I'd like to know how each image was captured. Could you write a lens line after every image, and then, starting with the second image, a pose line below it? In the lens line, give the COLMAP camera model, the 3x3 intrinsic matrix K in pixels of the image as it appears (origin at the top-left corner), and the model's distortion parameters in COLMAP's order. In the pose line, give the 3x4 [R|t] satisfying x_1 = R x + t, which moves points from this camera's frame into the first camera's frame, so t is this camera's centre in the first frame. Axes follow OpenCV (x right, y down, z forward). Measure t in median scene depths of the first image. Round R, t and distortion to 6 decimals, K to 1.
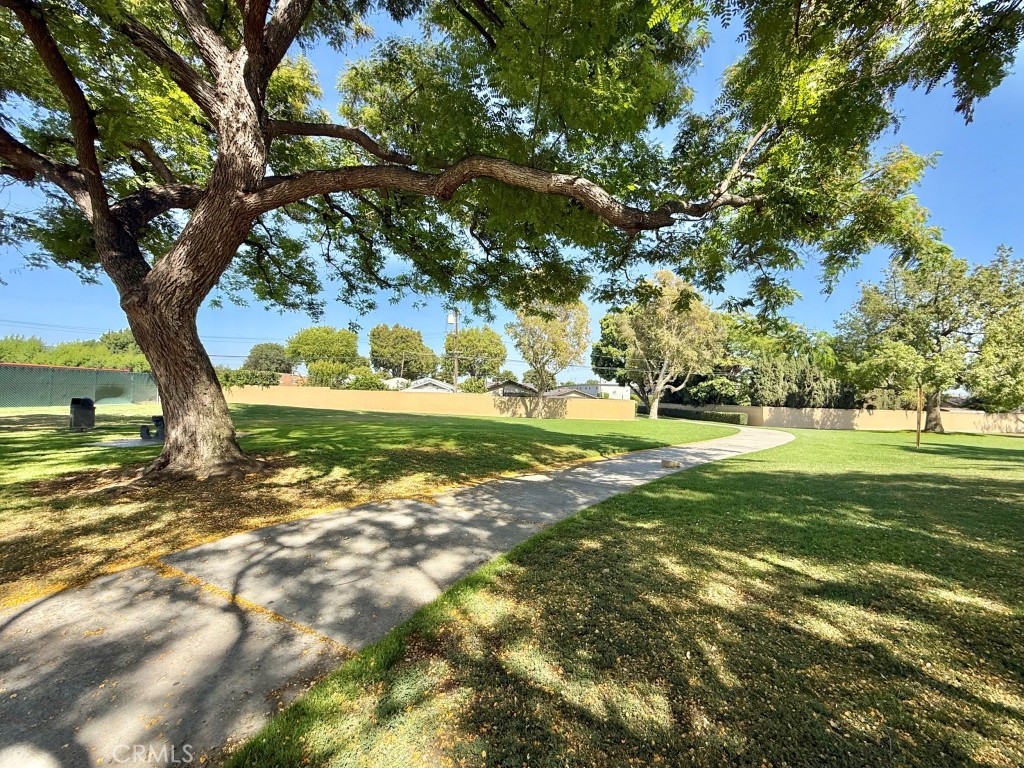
lens RADIAL K [[412.8, 0, 508.8], [0, 412.8, 385.6], [0, 0, 1]] dist [0.001084, 0.000185]
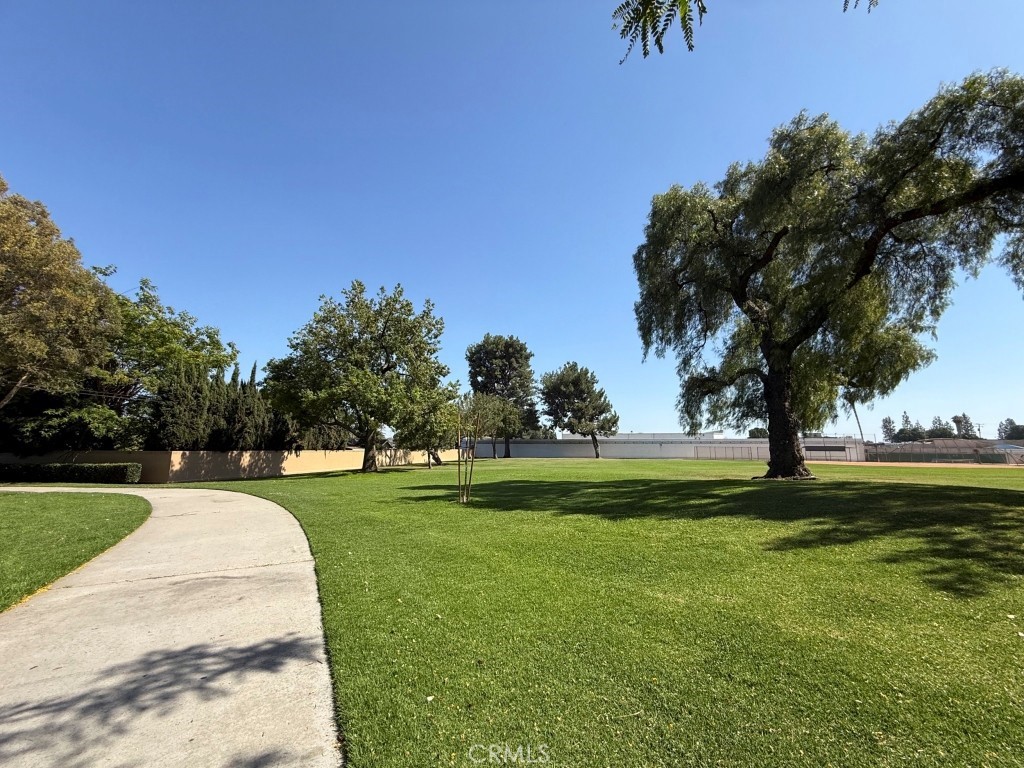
lens RADIAL K [[412.8, 0, 508.0], [0, 412.8, 380.8], [0, 0, 1]] dist [0.001084, 0.000185]
pose [[0.281813, 0.129243, 0.950725, 0.138546], [-0.014838, 0.991355, -0.130367, 0.018811], [-0.959354, 0.022632, 0.281295, 0.316519]]
